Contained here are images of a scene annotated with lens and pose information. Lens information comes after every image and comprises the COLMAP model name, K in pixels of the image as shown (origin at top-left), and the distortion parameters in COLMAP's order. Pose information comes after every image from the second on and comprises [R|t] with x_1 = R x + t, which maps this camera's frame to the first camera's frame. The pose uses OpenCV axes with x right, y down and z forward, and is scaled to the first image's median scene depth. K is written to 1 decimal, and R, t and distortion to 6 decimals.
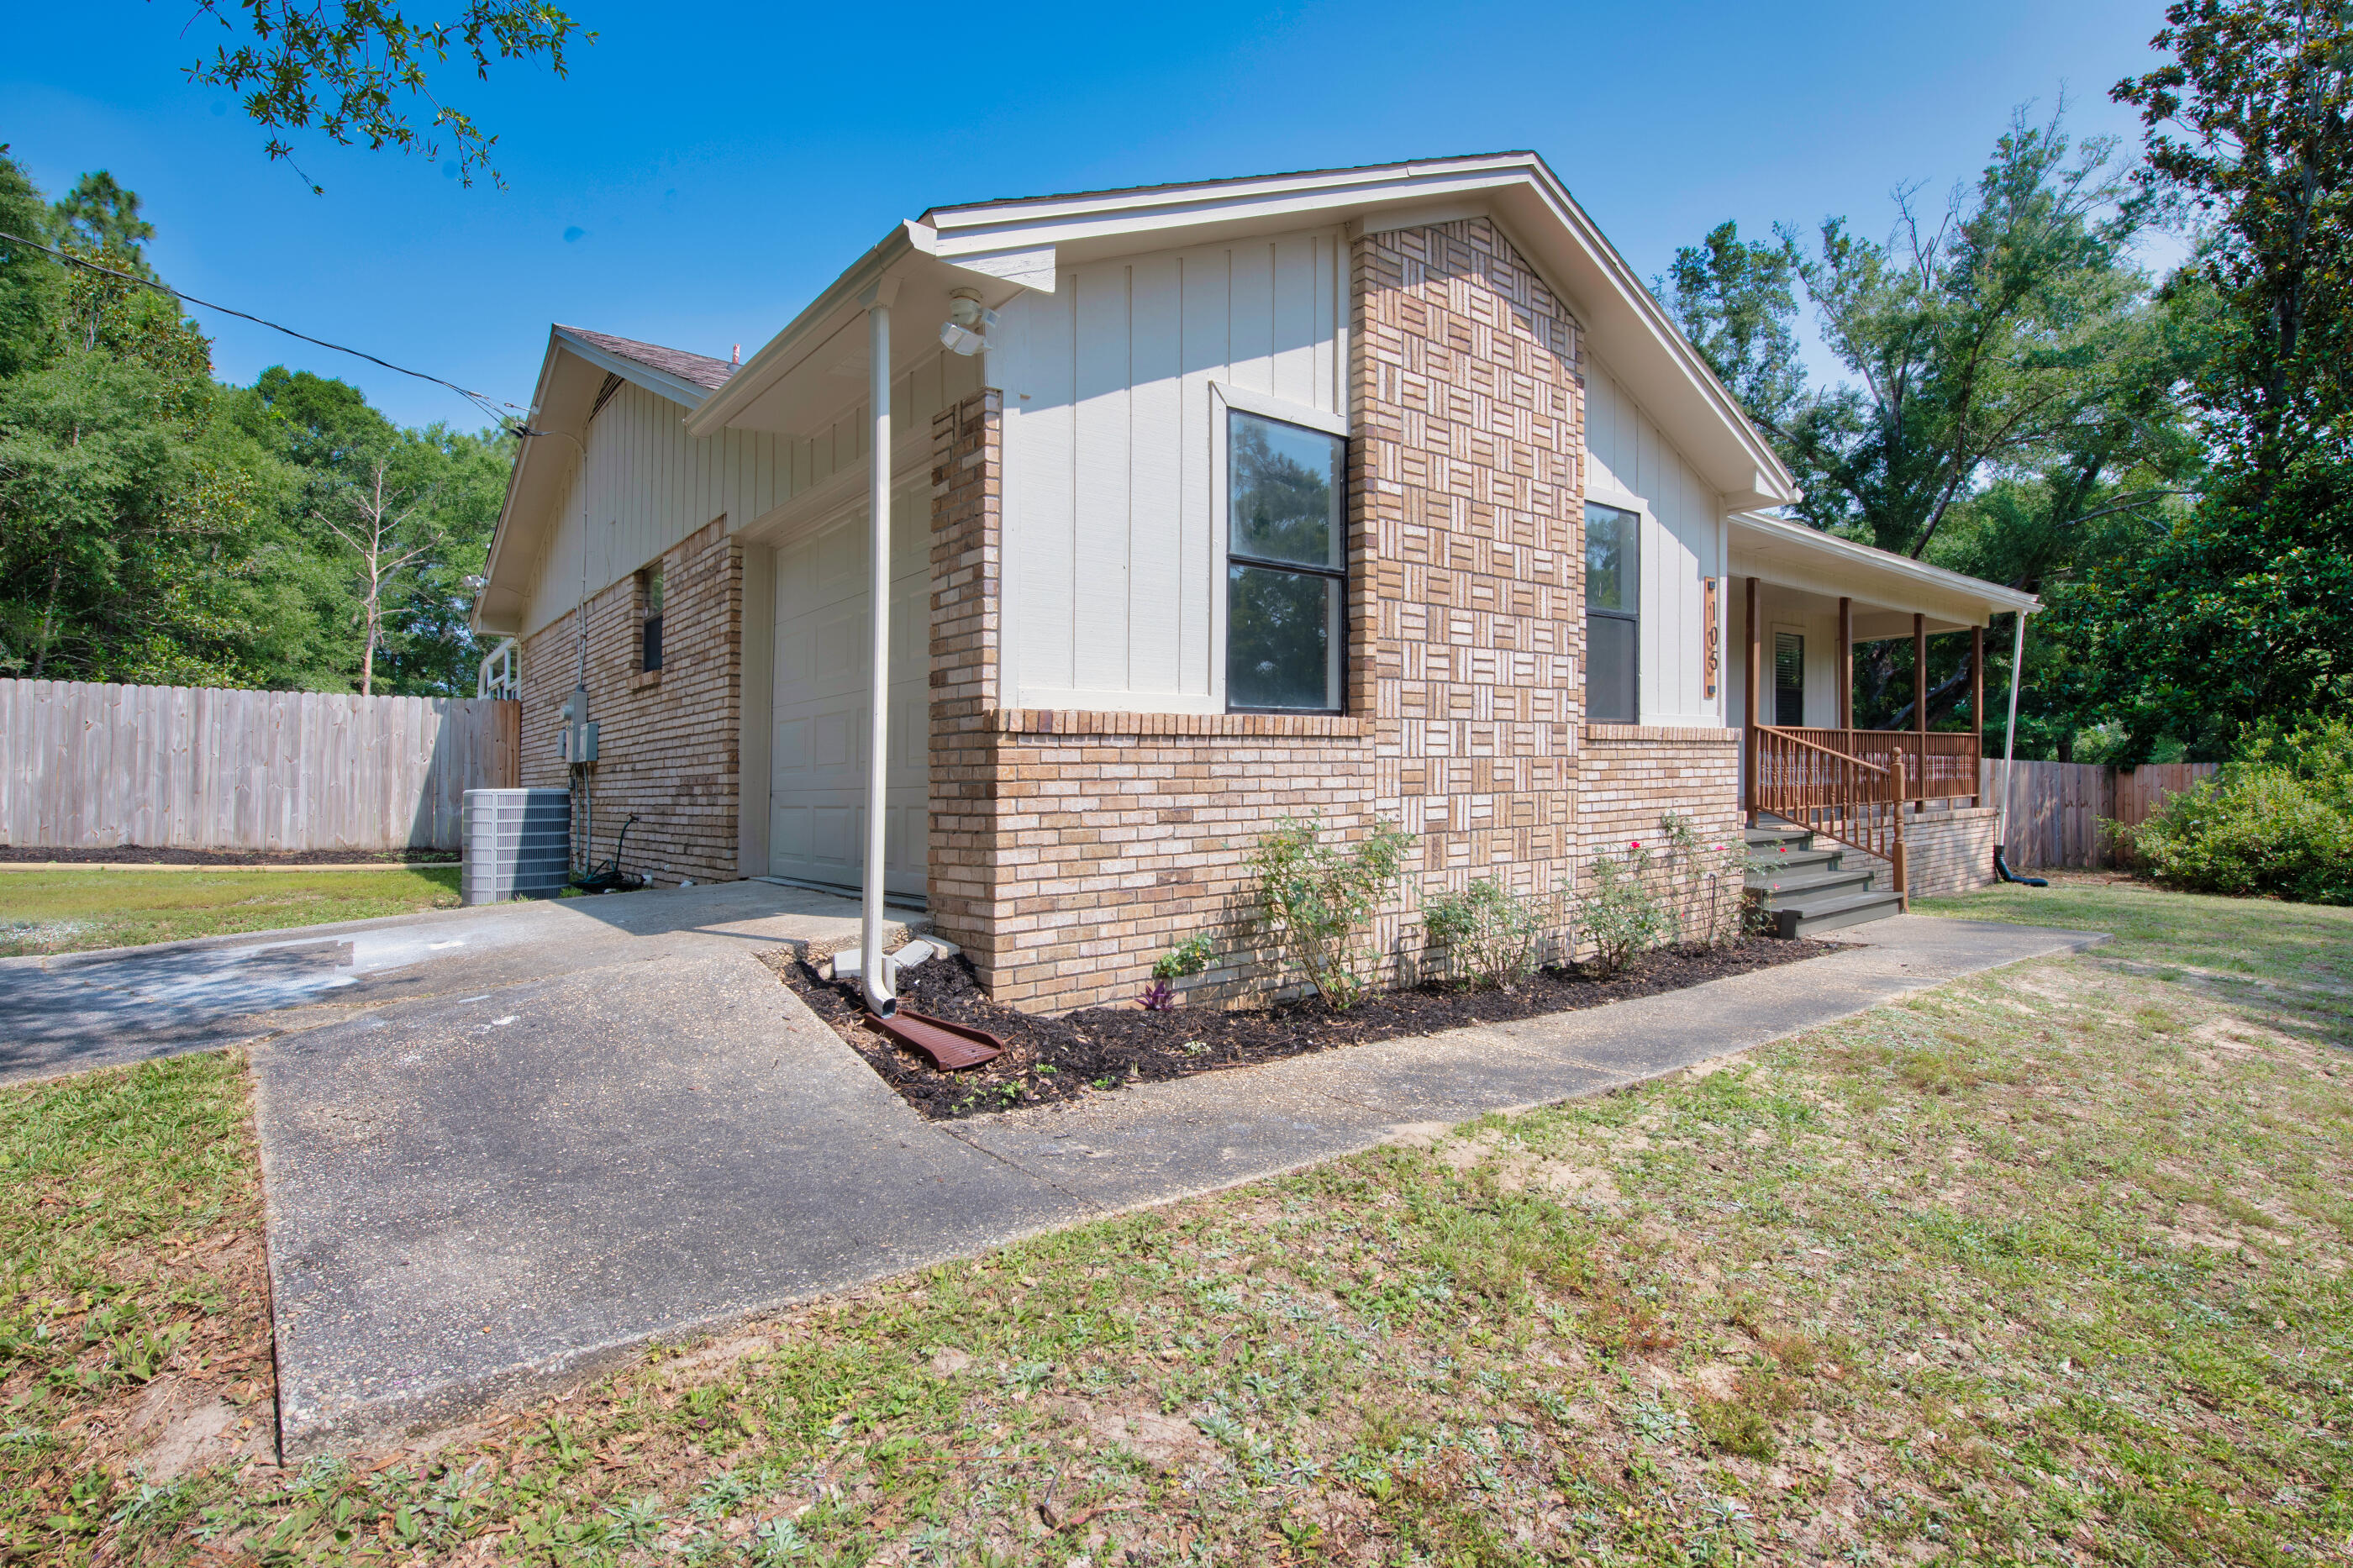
lens RADIAL K [[1159.0, 0, 1176.5], [0, 1159.0, 784.0], [0, 0, 1]] dist [-0.002836, -0.000457]
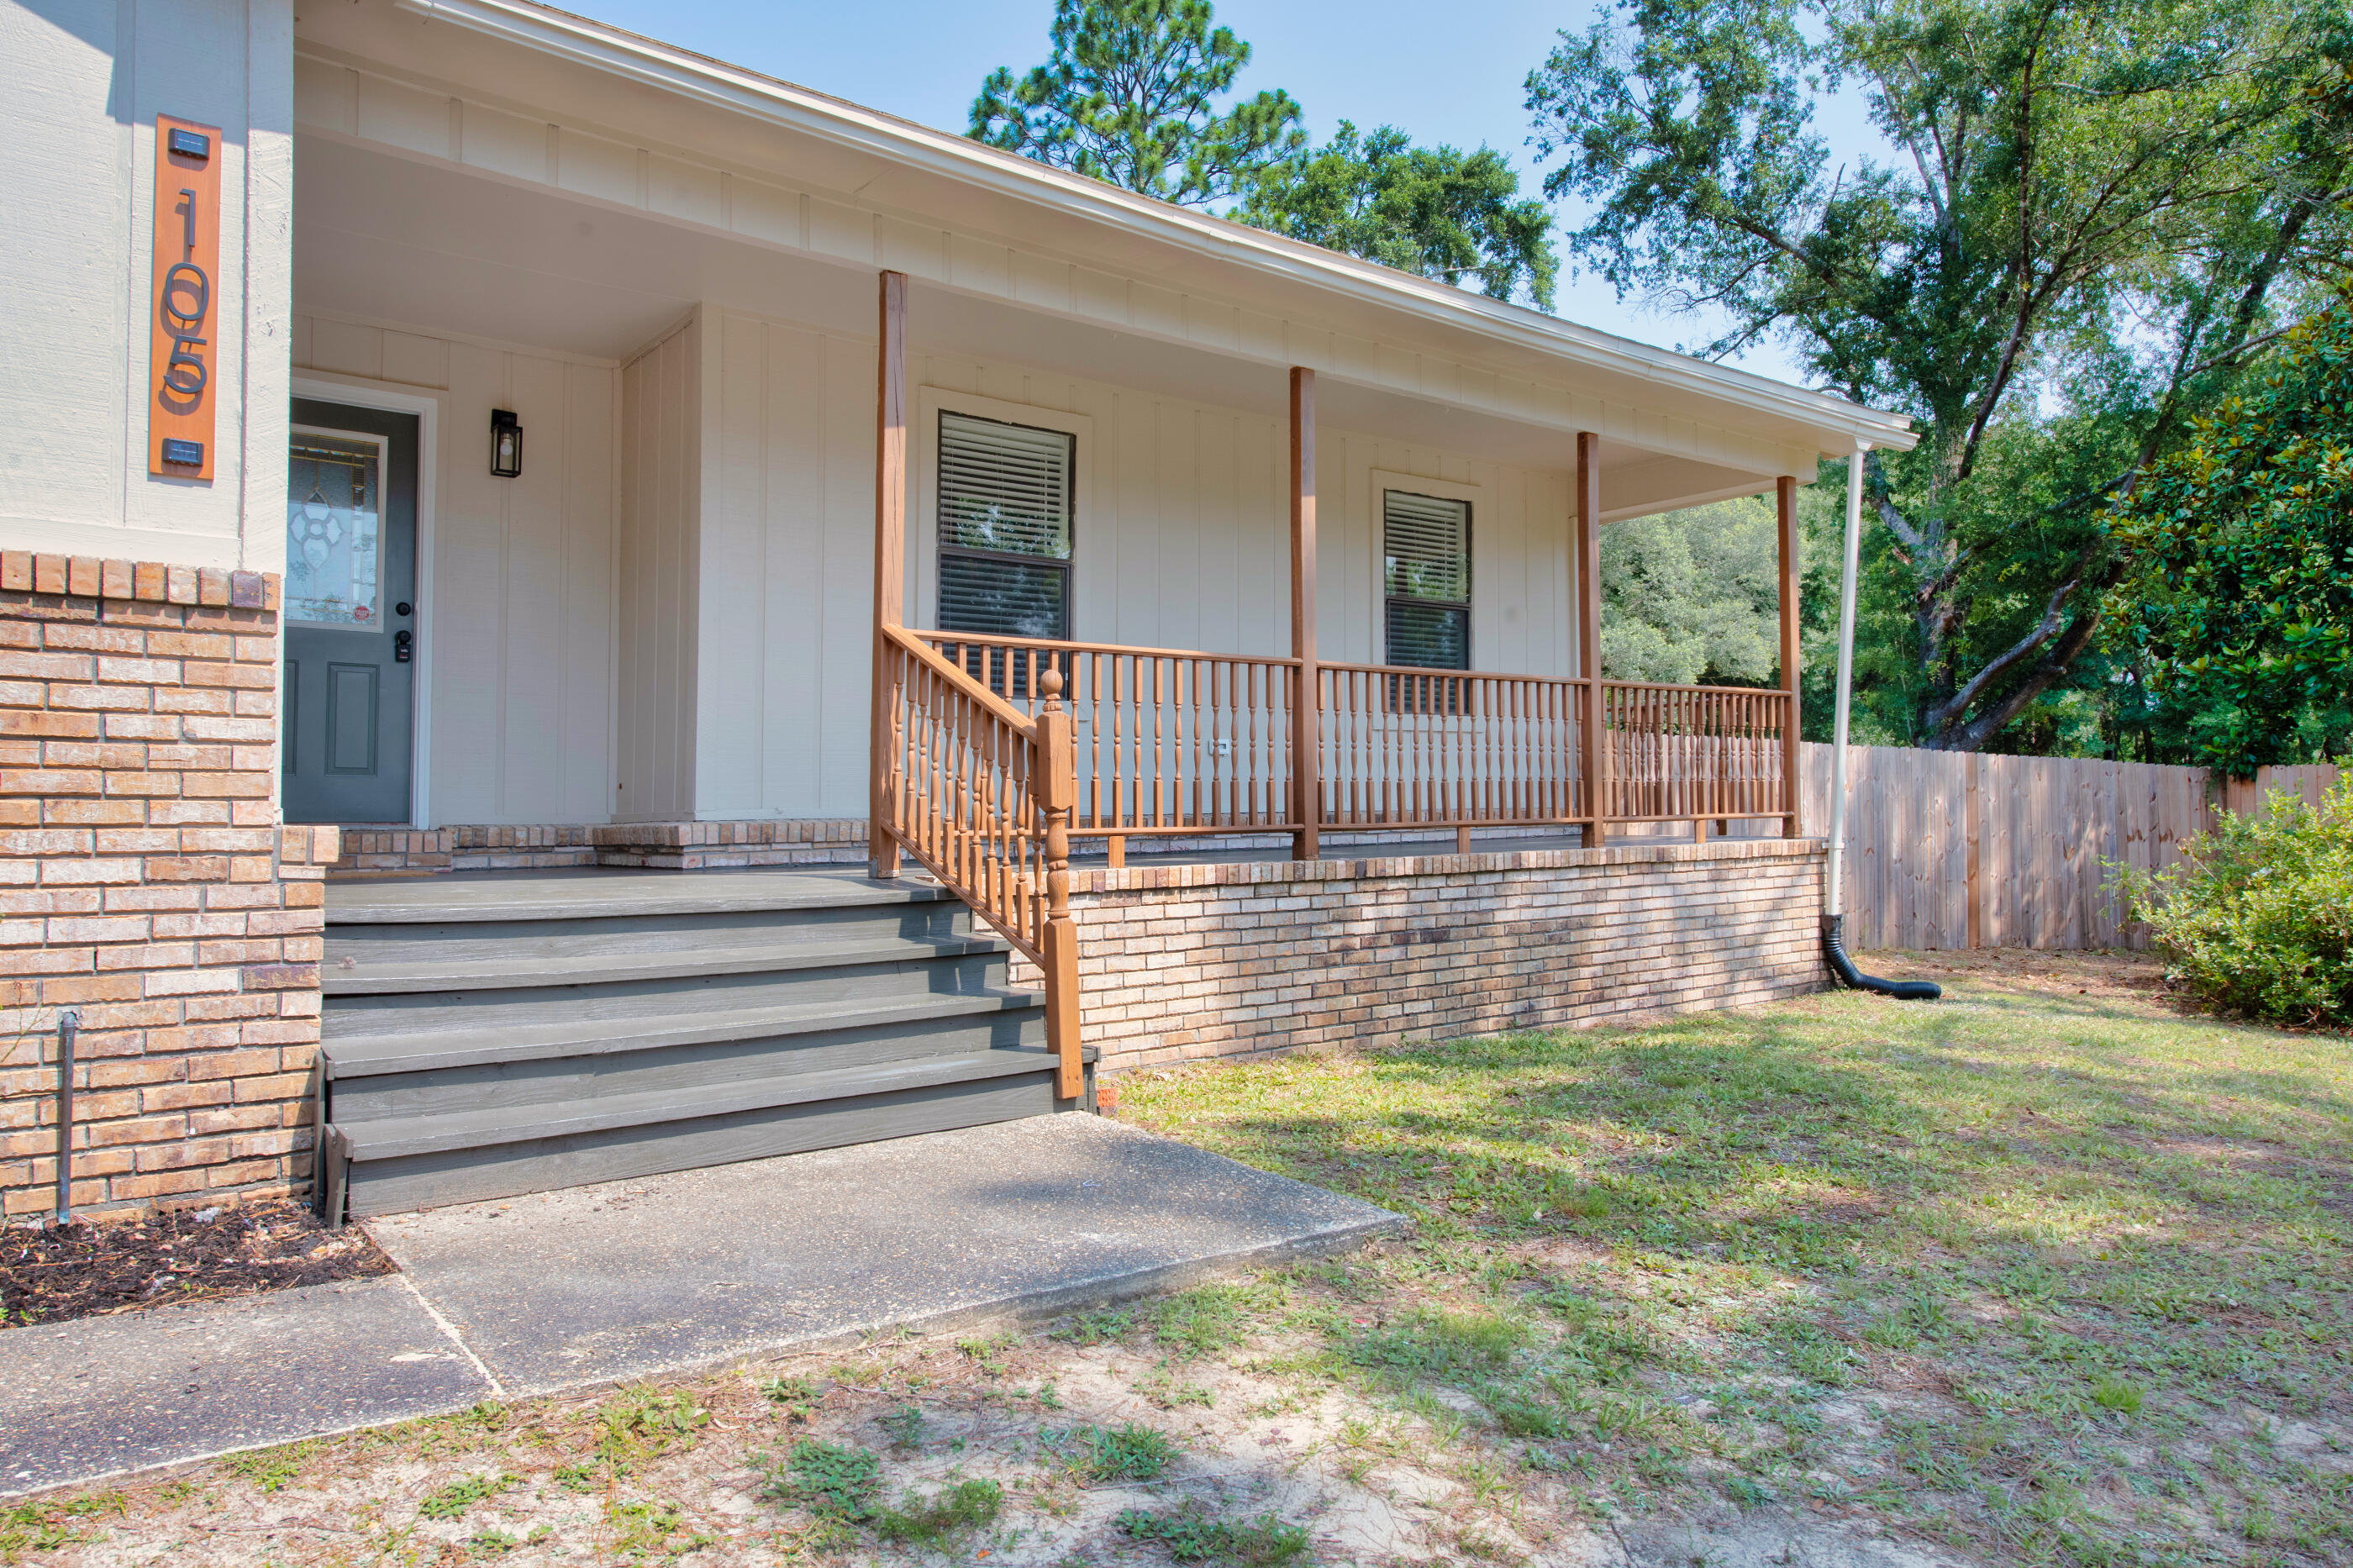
lens RADIAL K [[1595.3, 0, 1174.2], [0, 1595.3, 718.2], [0, 0, 1]] dist [0.036518, 0.000338]
pose [[0.999979, 0.006260, -0.001810, 0.860720], [-0.006349, 0.998519, -0.054039, 0.016043], [0.001469, 0.054050, 0.998537, 0.620217]]
